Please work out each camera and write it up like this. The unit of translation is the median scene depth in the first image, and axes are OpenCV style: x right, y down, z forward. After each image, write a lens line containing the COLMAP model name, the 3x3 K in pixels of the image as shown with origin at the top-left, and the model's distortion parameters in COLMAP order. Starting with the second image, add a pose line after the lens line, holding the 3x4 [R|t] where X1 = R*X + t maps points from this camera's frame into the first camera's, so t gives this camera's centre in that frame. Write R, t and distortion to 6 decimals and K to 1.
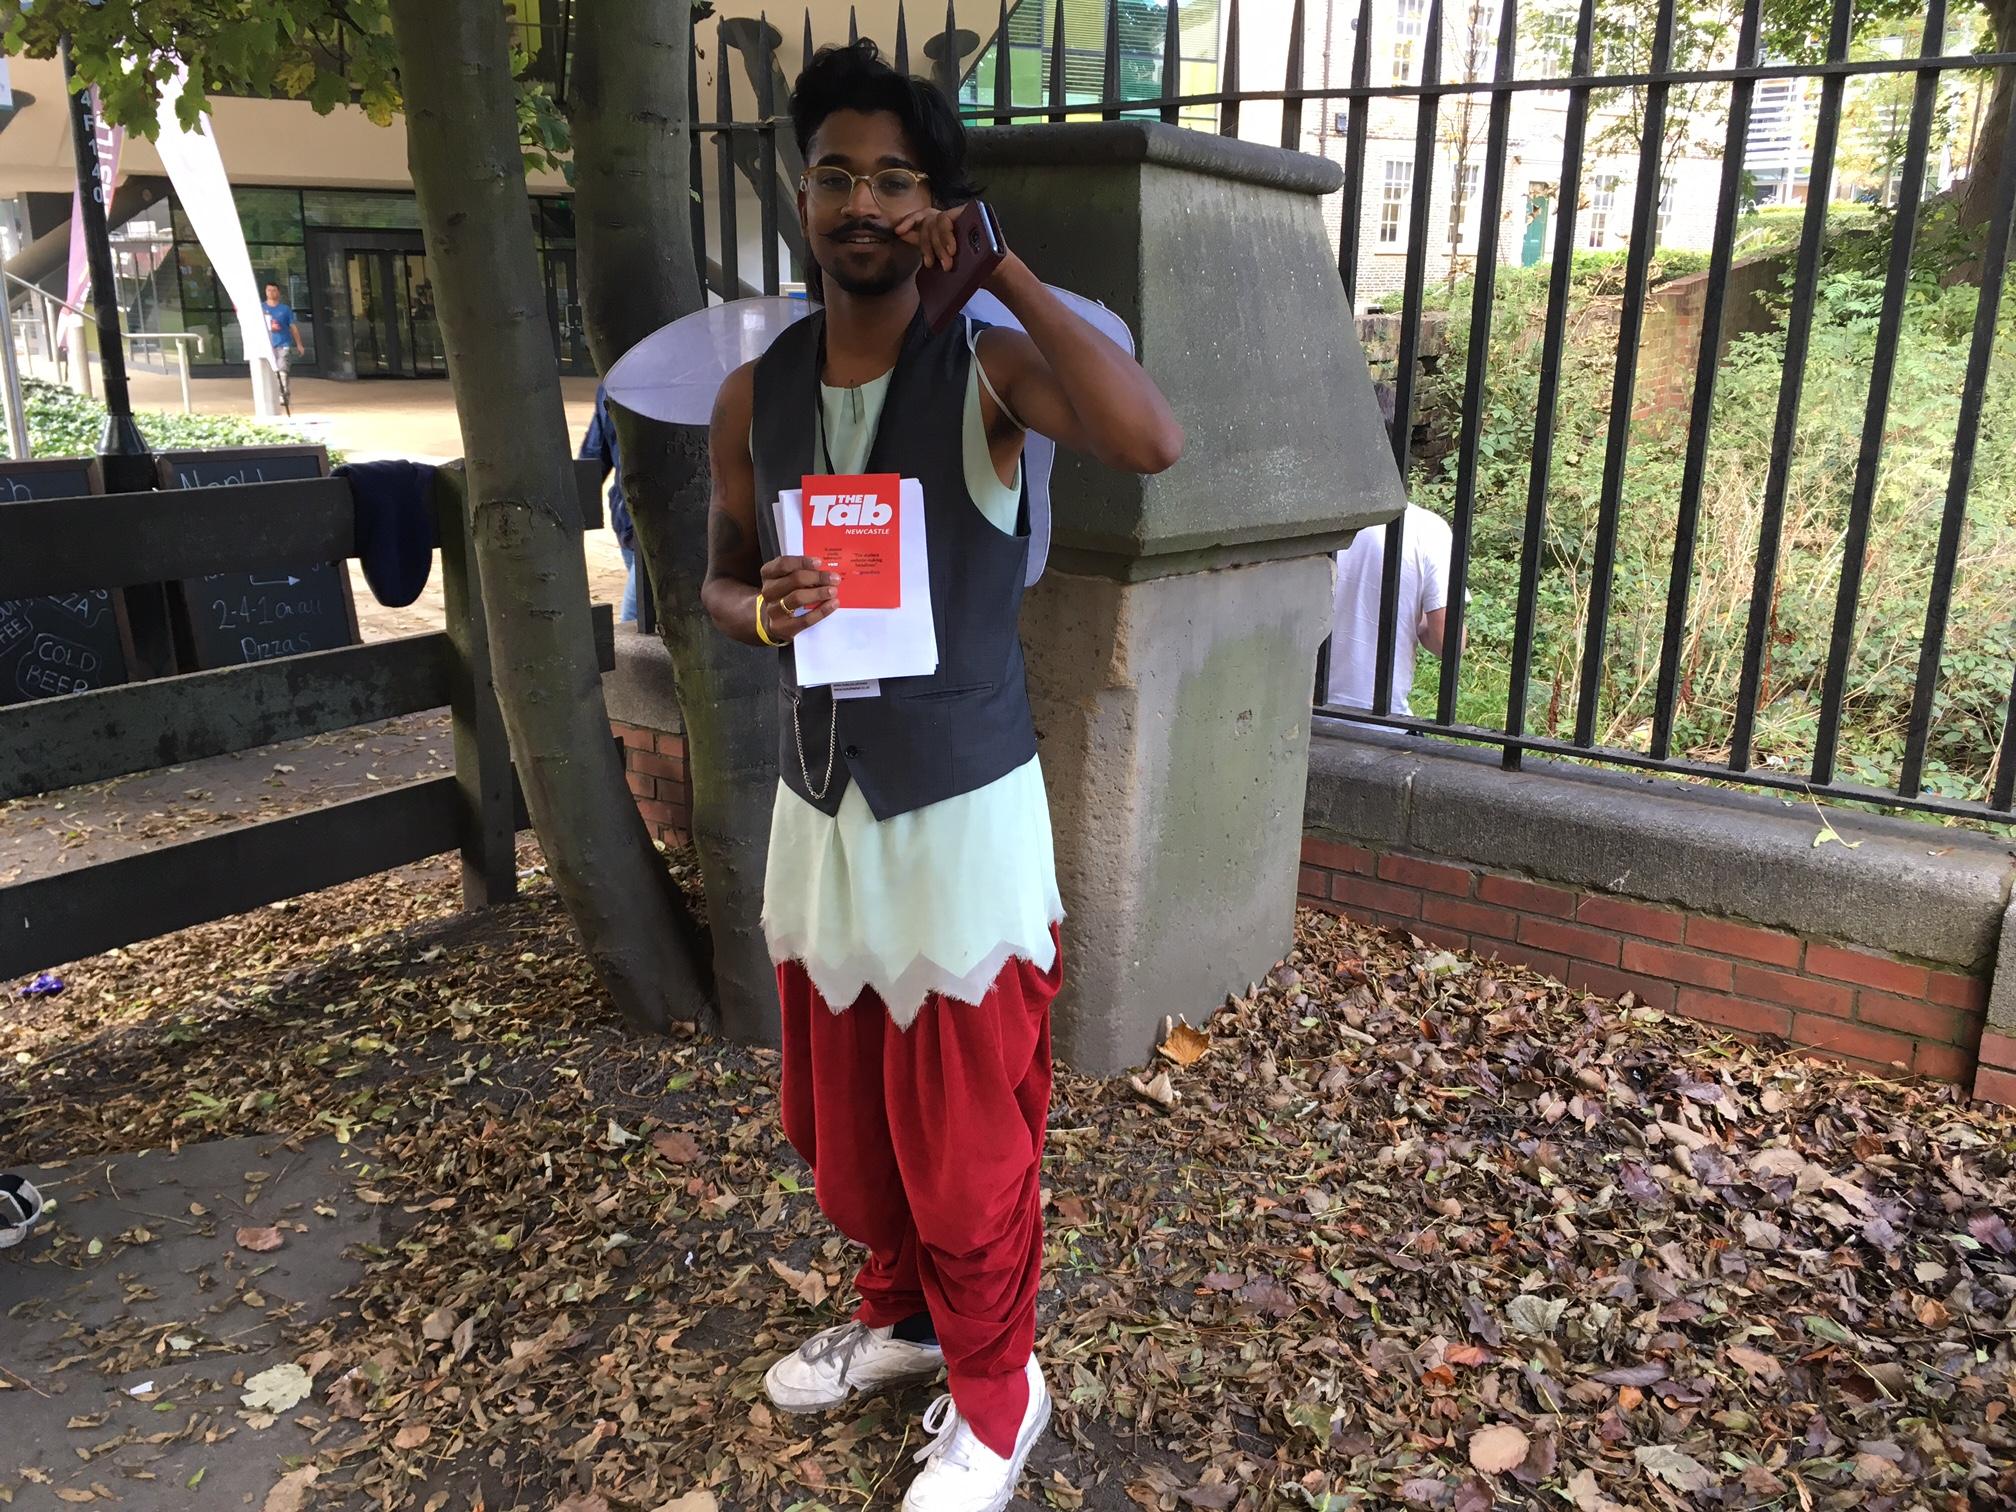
lens RADIAL K [[1681.8, 0, 1008.0], [0, 1681.8, 756.0], [0, 0, 1]] dist [0.051125, -0.059262]
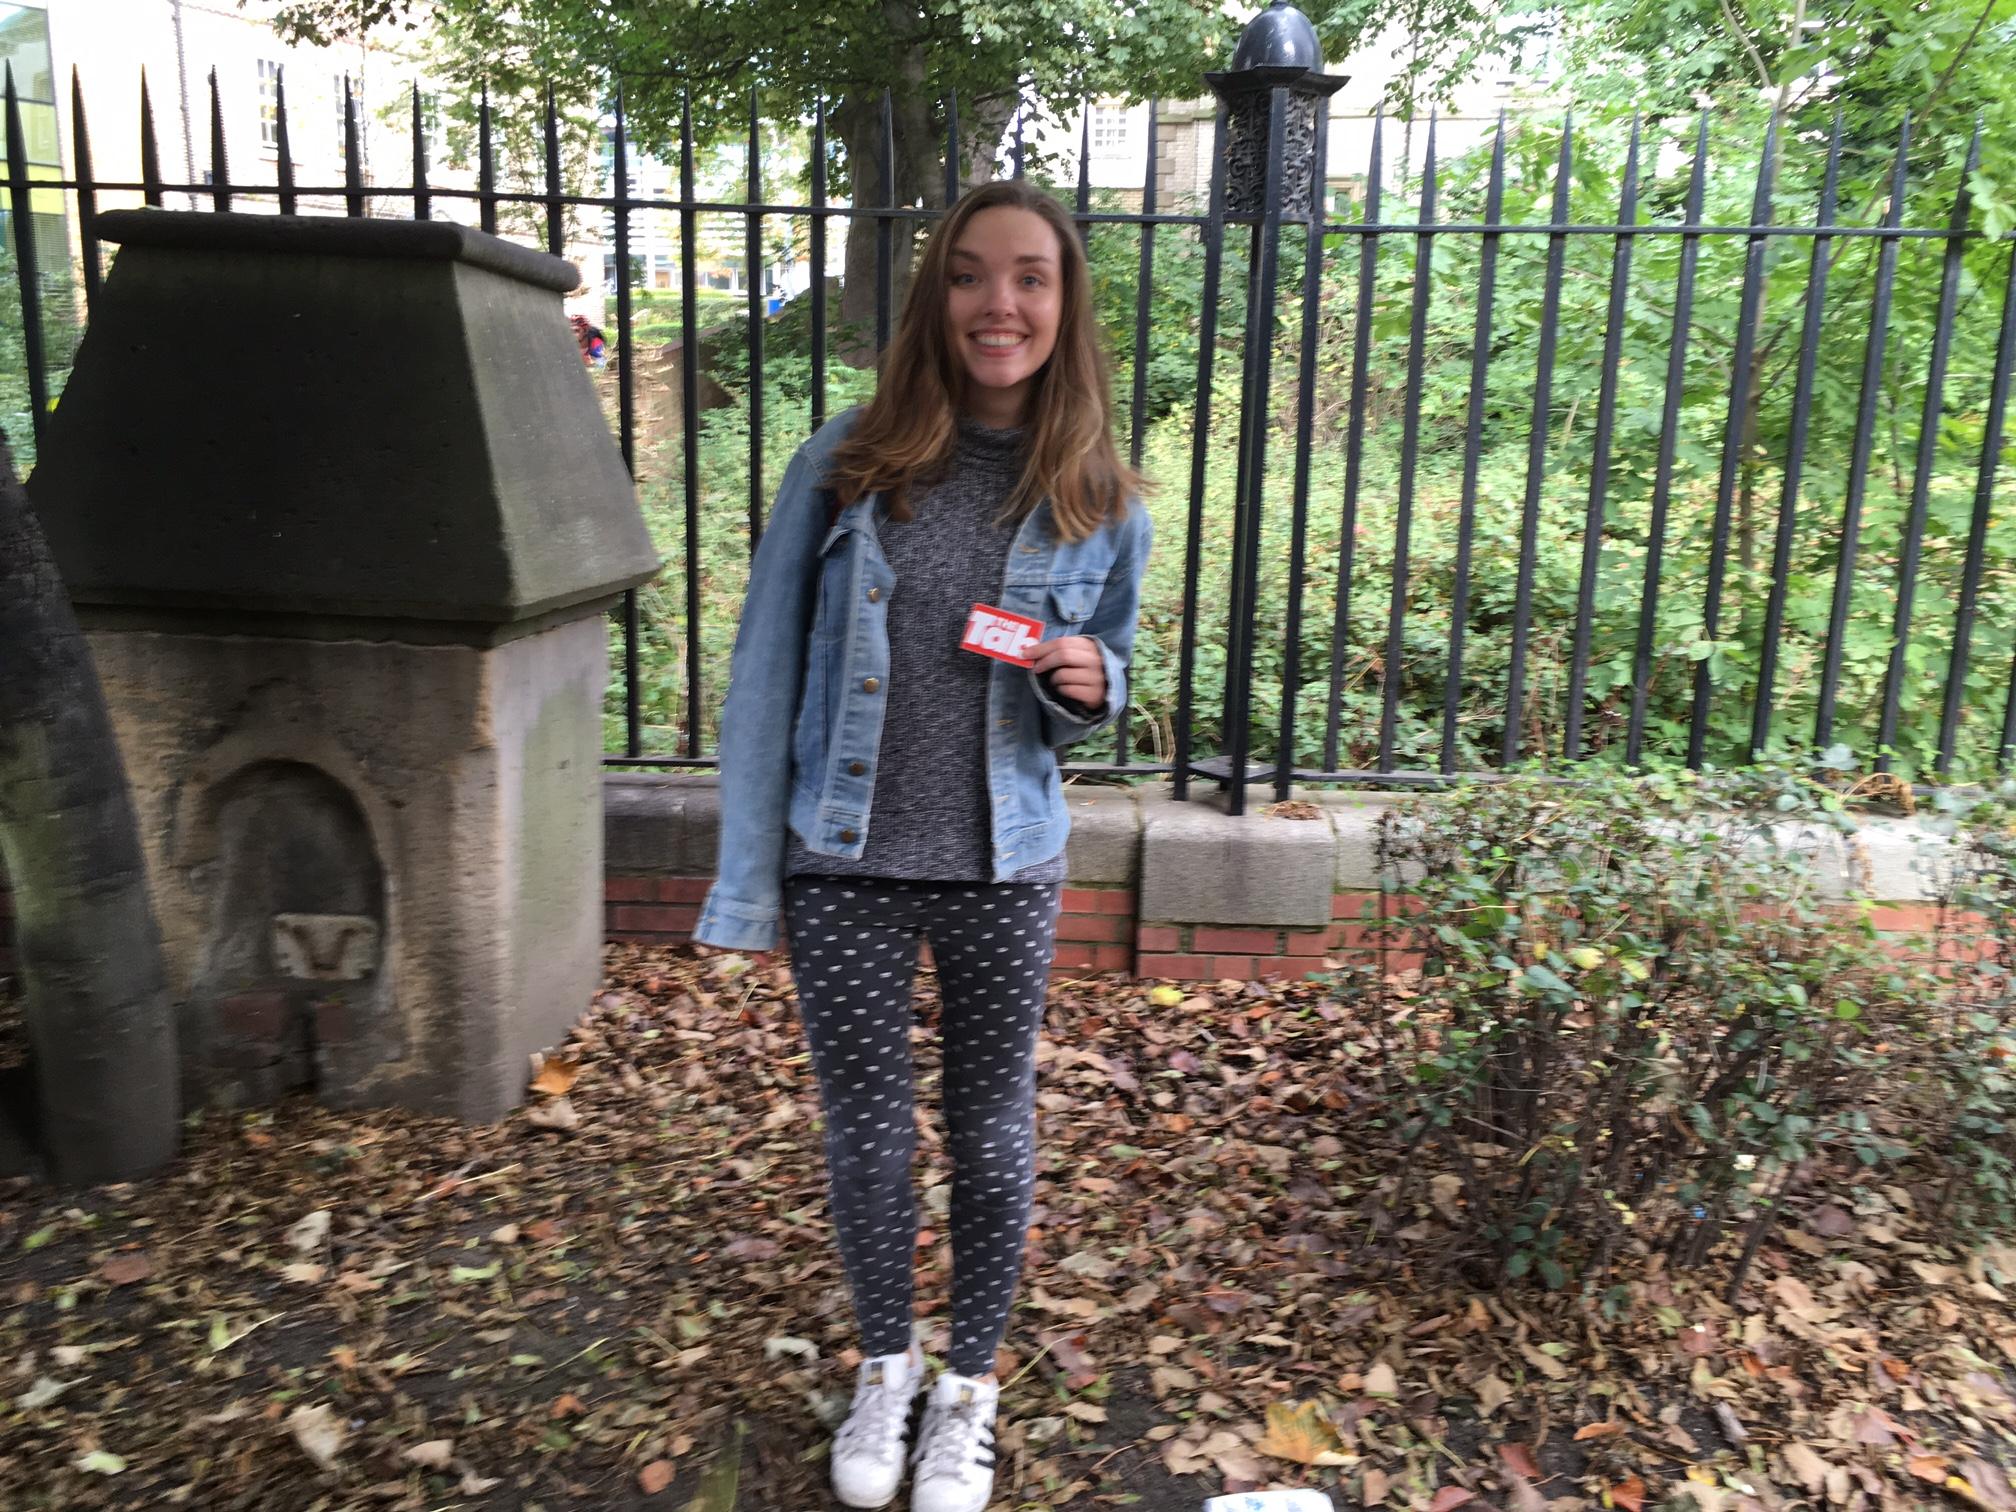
lens RADIAL K [[1681.8, 0, 1008.0], [0, 1681.8, 756.0], [0, 0, 1]] dist [0.051125, -0.059262]
pose [[0.816716, -0.117828, 0.564882, -0.255721], [0.139792, 0.990171, 0.004424, 0.005748], [-0.559852, 0.075353, 0.825160, -0.061838]]
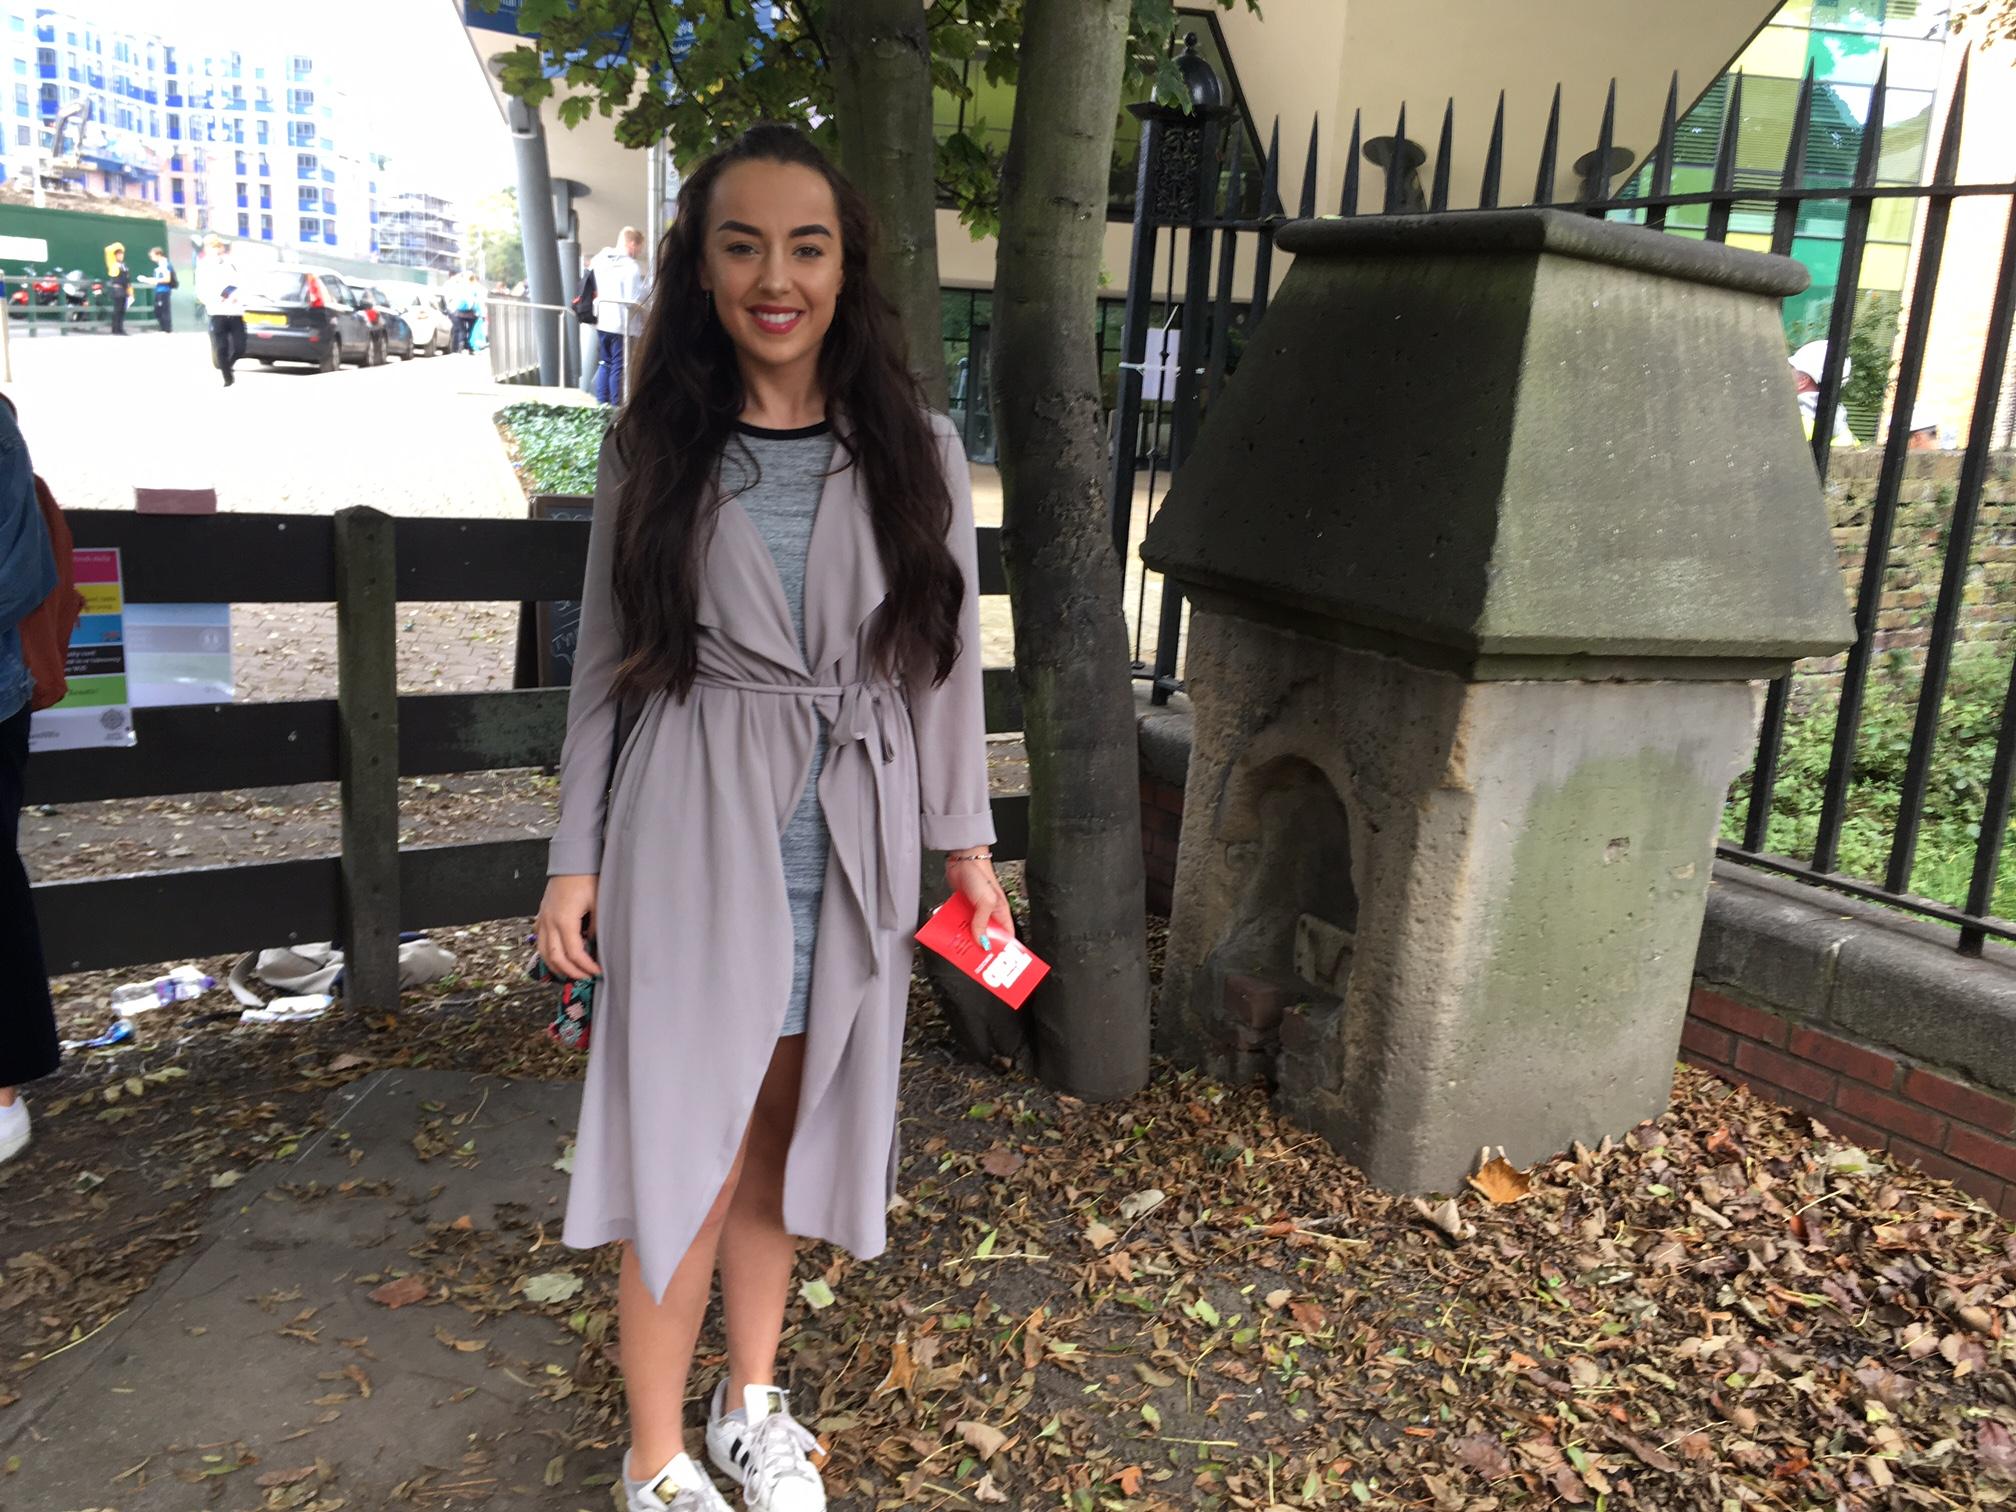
lens RADIAL K [[1670.7, 0, 1008.0], [0, 1670.7, 756.0], [0, 0, 1]] dist [0.074060, -0.102530]
pose [[0.934003, 0.124965, -0.334697, 0.140188], [-0.144563, 0.988905, -0.034192, 0.009902], [0.326710, 0.080321, 0.941705, 0.013972]]
